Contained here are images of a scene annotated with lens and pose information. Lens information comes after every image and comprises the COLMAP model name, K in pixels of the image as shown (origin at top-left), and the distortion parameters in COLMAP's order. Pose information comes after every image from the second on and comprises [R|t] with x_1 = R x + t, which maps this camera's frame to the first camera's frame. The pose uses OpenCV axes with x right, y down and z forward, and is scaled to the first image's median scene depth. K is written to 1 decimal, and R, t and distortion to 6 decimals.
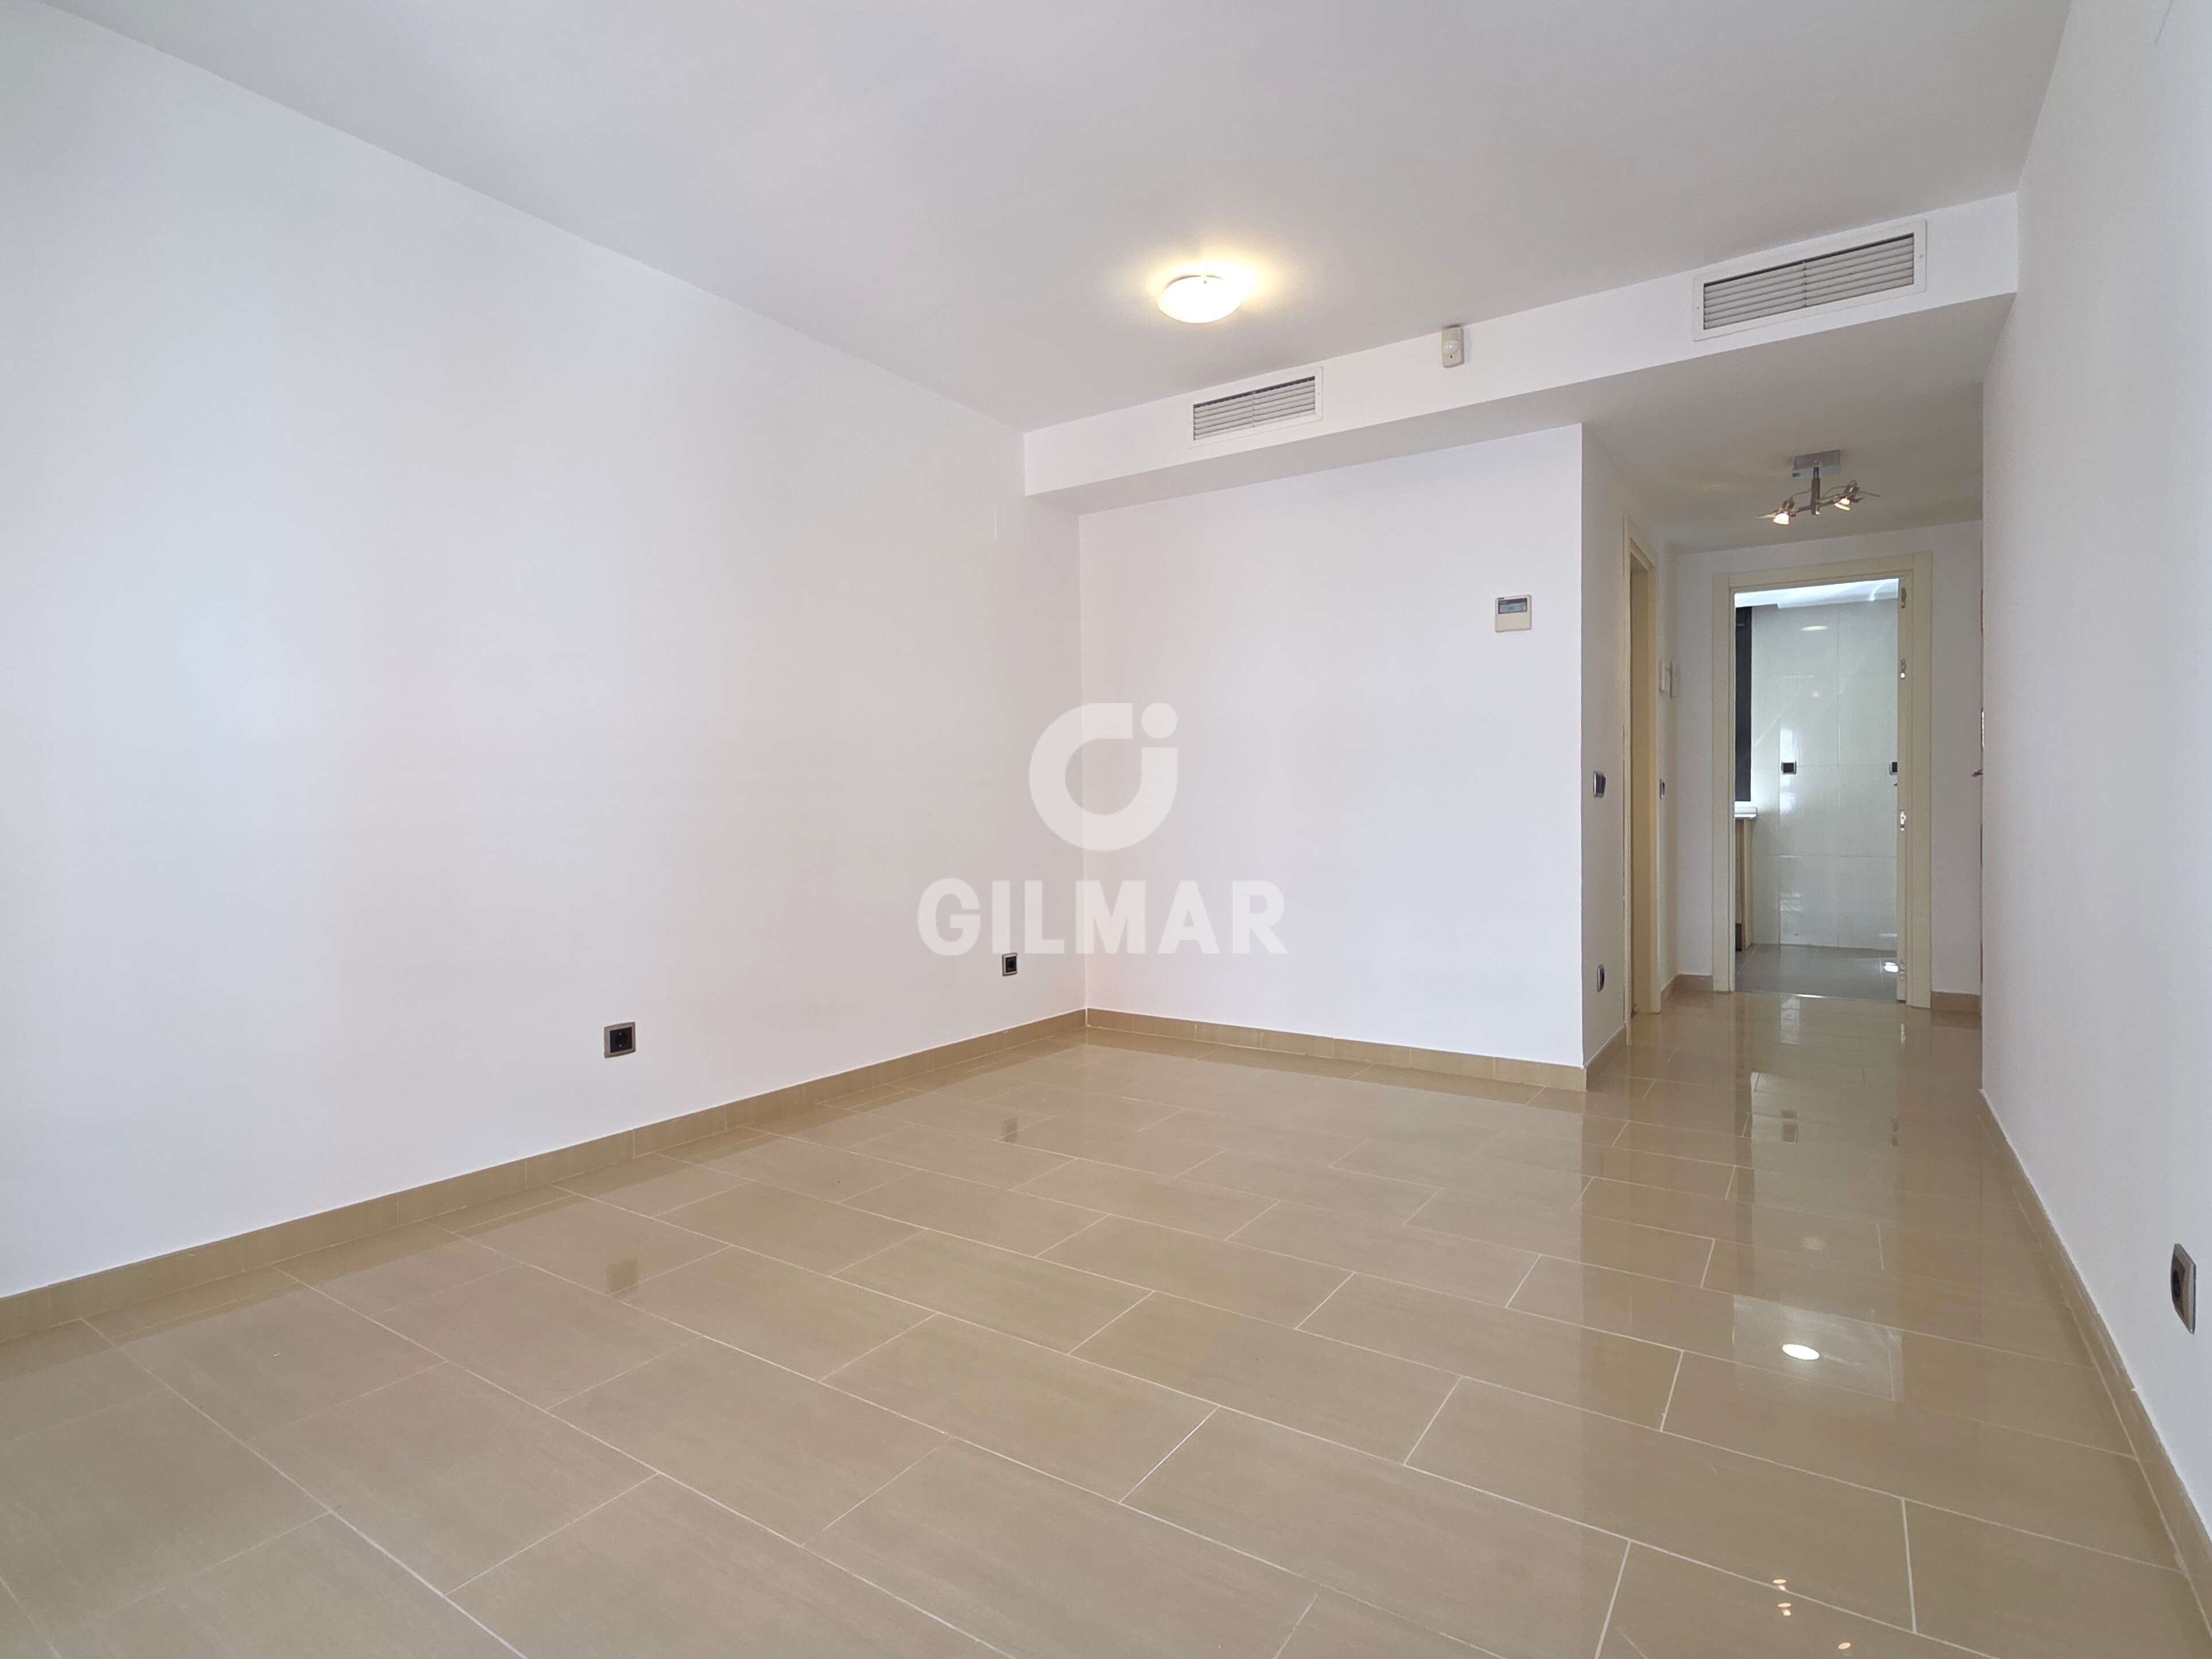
lens RADIAL K [[1115.6, 0, 1106.0], [0, 1115.6, 829.5], [0, 0, 1]] dist [0.001715, -0.000061]
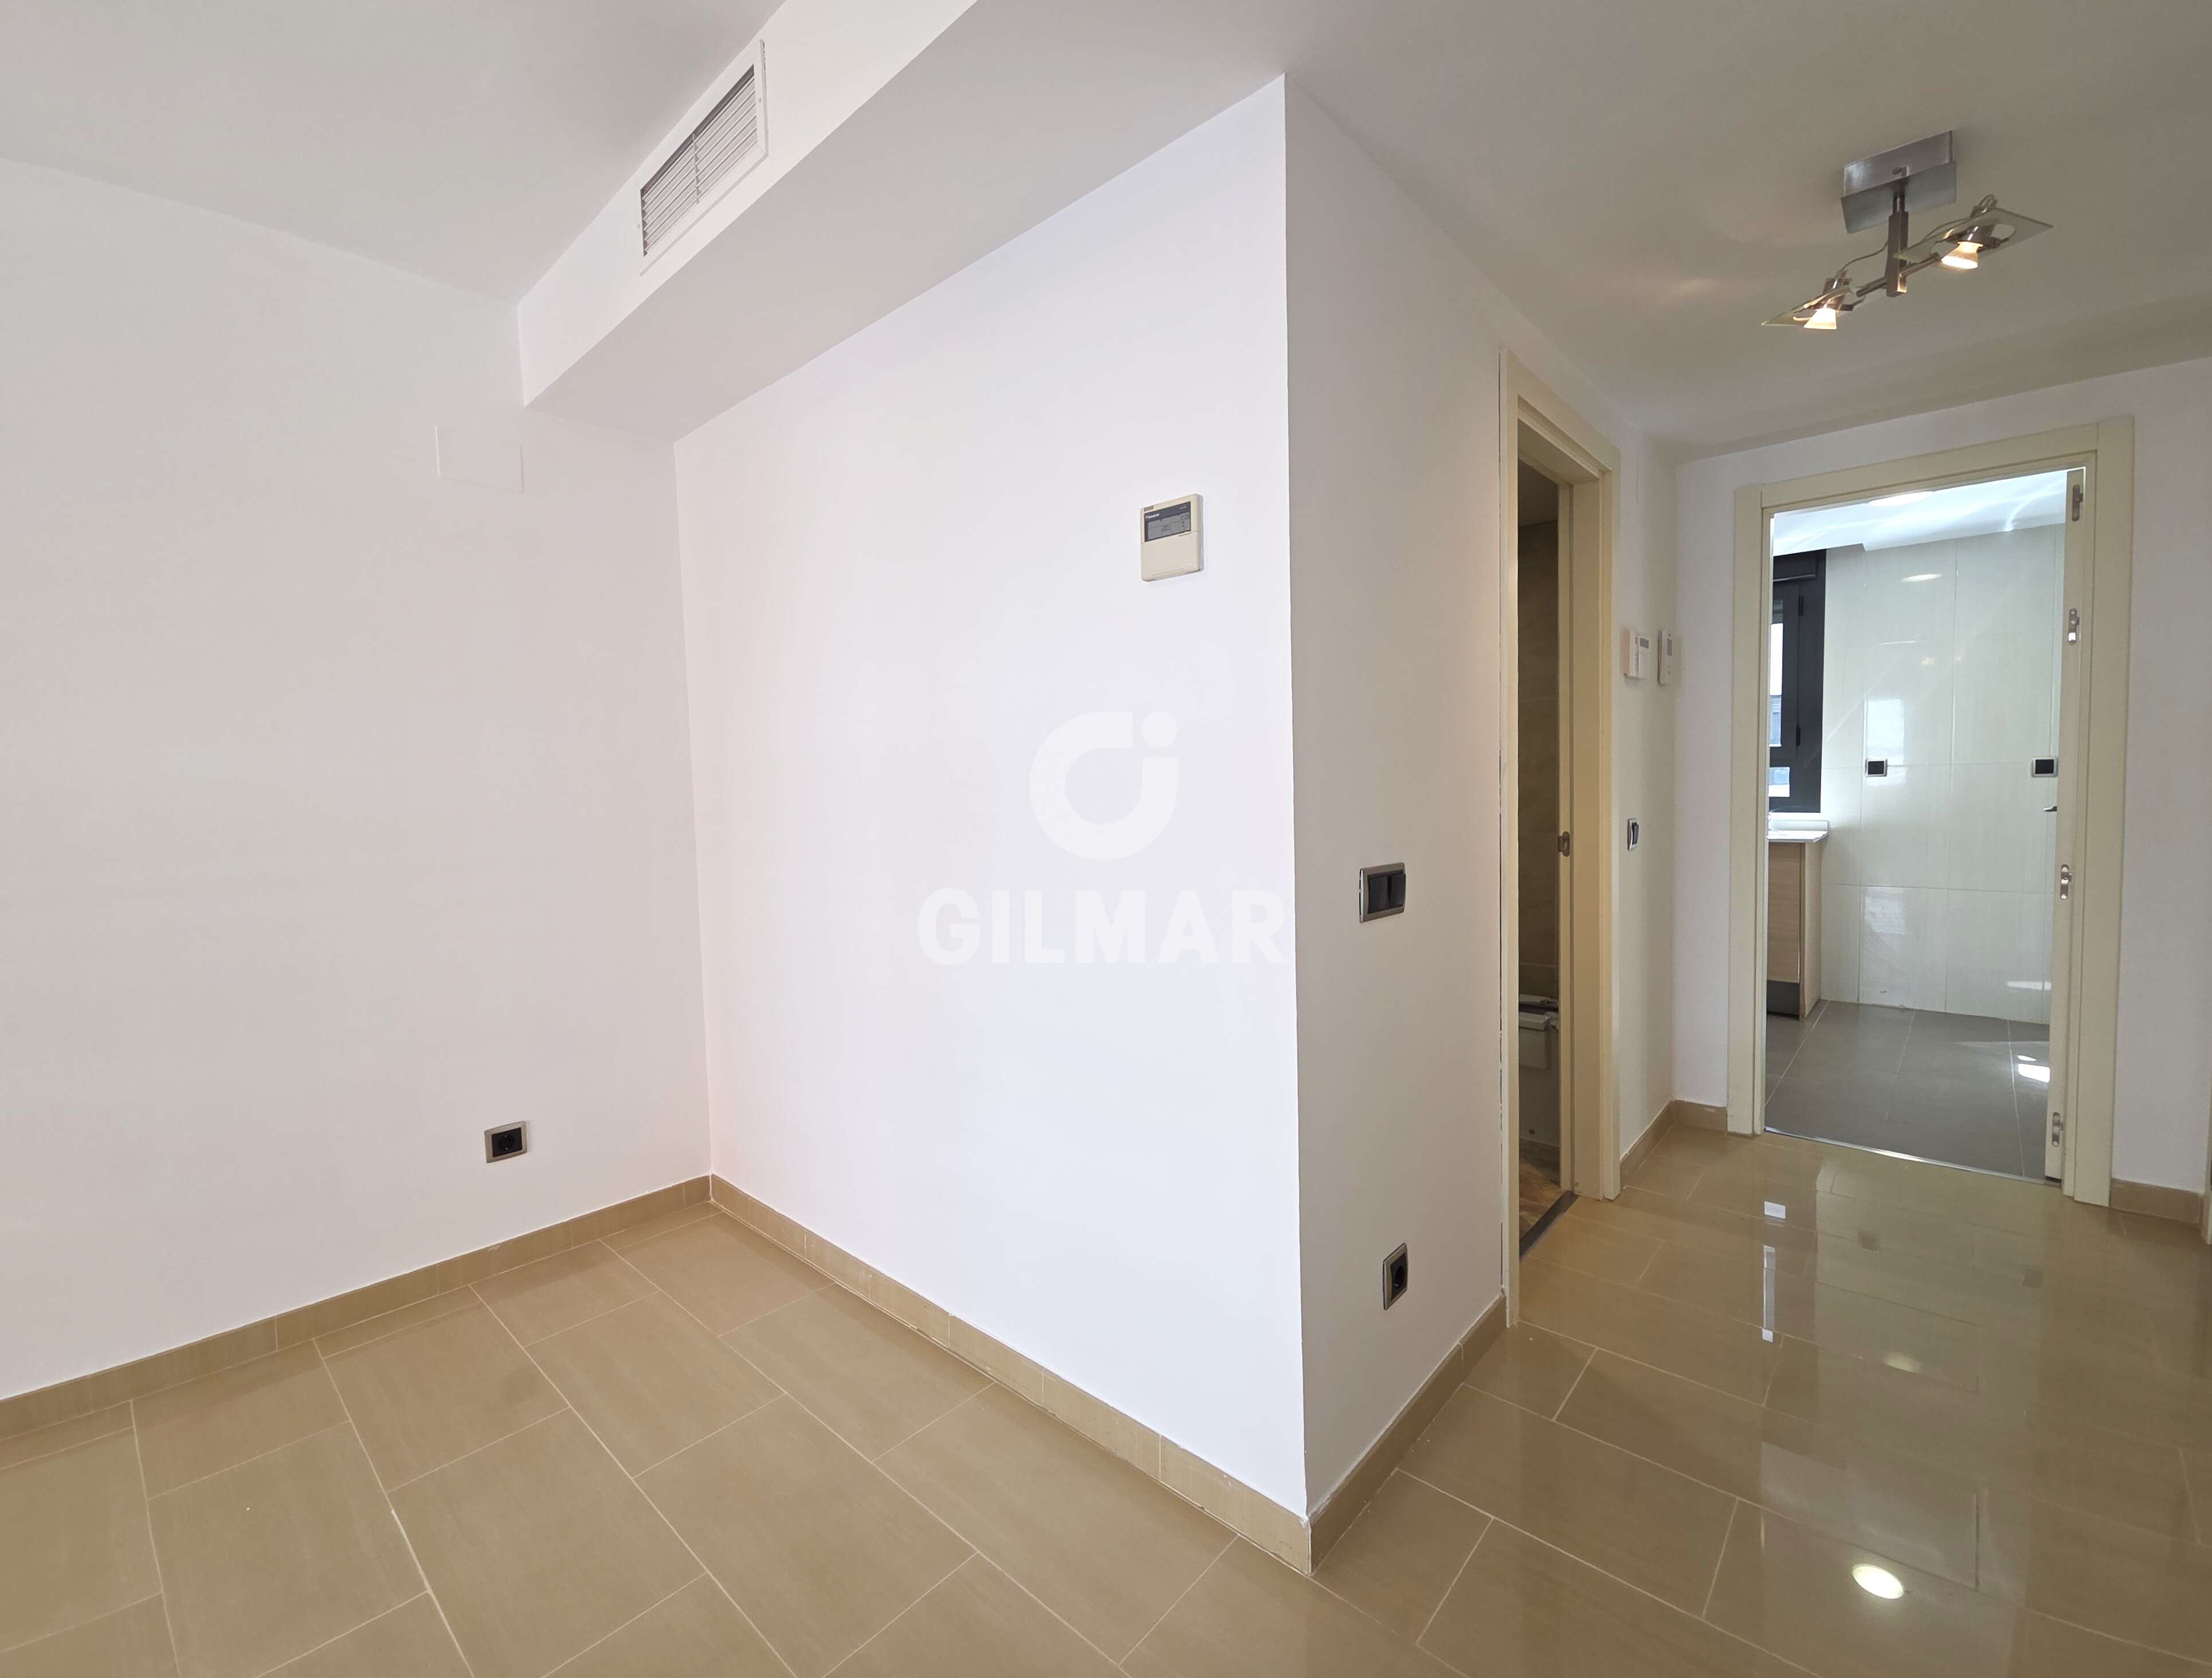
lens RADIAL K [[933.0, 0, 1118.7], [0, 933.0, 839.9], [0, 0, 1]] dist [0.022283, -0.014438]
pose [[0.989278, -0.009374, -0.145745, 0.289084], [0.015929, 0.998910, 0.043874, -0.060668], [0.145175, -0.045725, 0.988349, 0.434506]]
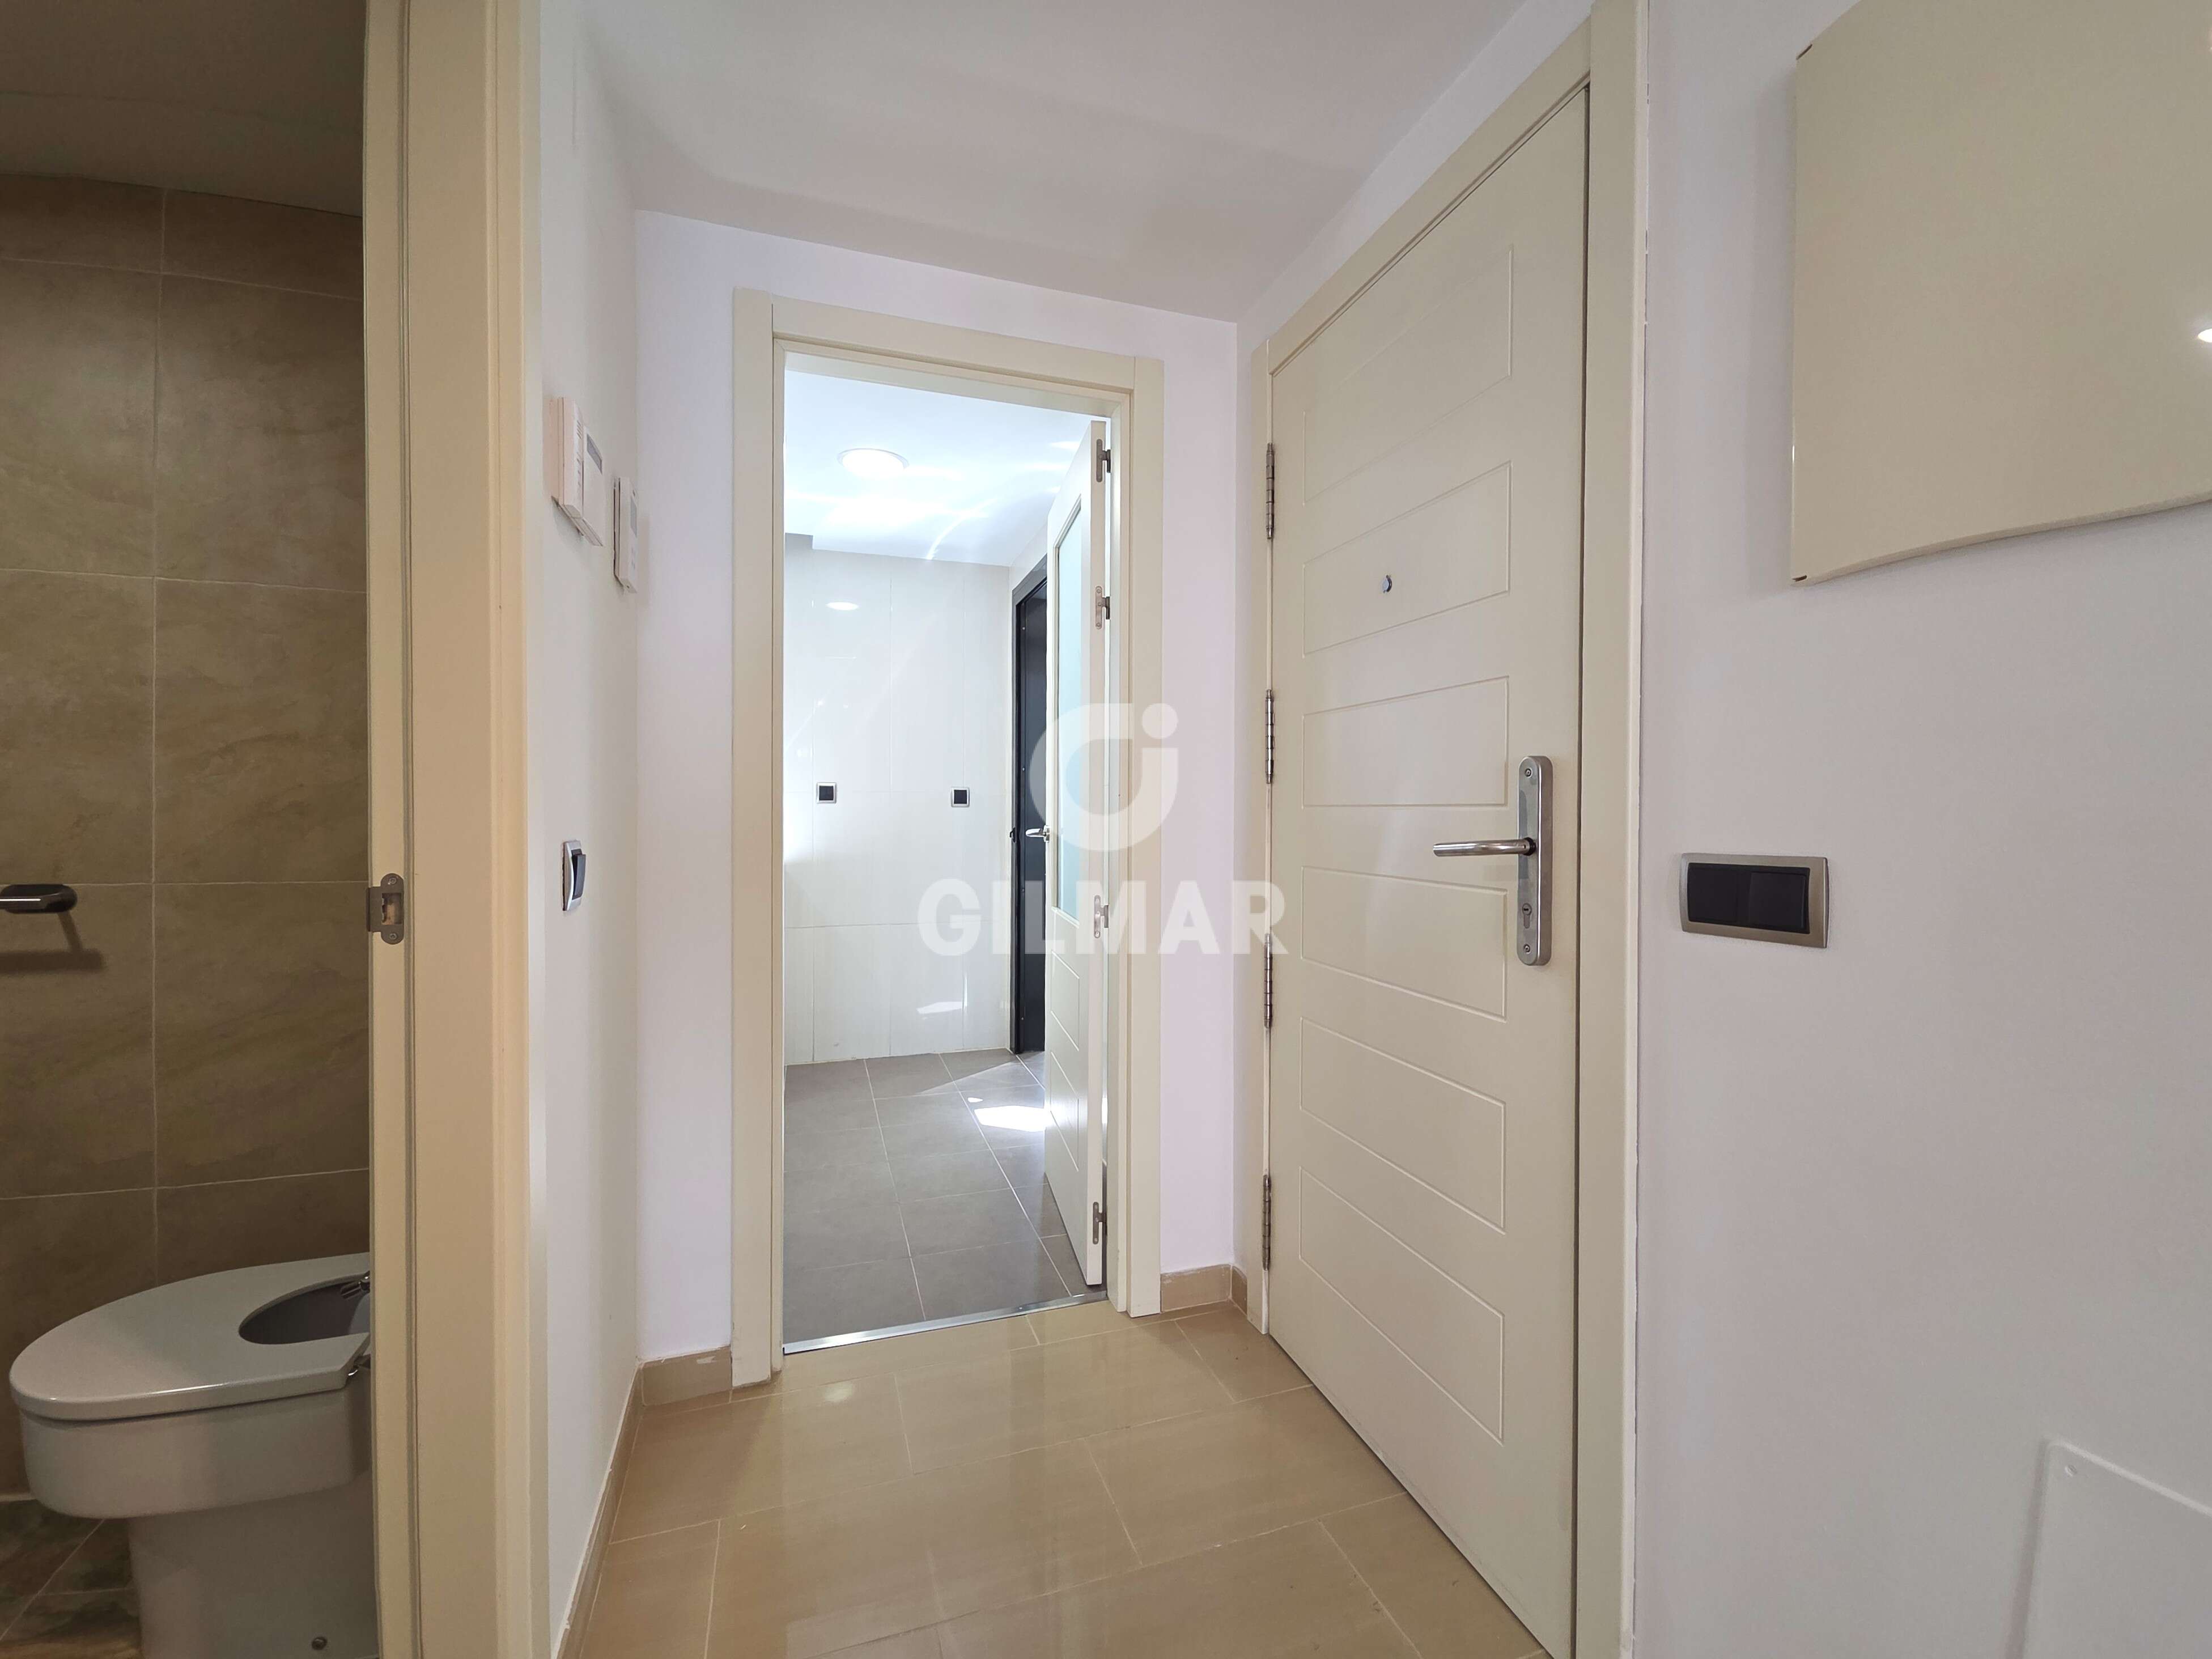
lens RADIAL K [[907.6, 0, 1102.0], [0, 907.6, 821.0], [0, 0, 1]] dist [0.001862, 0.000298]
pose [[0.609572, 0.004178, 0.792720, 0.400780], [-0.000725, 0.999989, -0.004713, -0.048281], [-0.792731, 0.002298, 0.609568, 0.760533]]
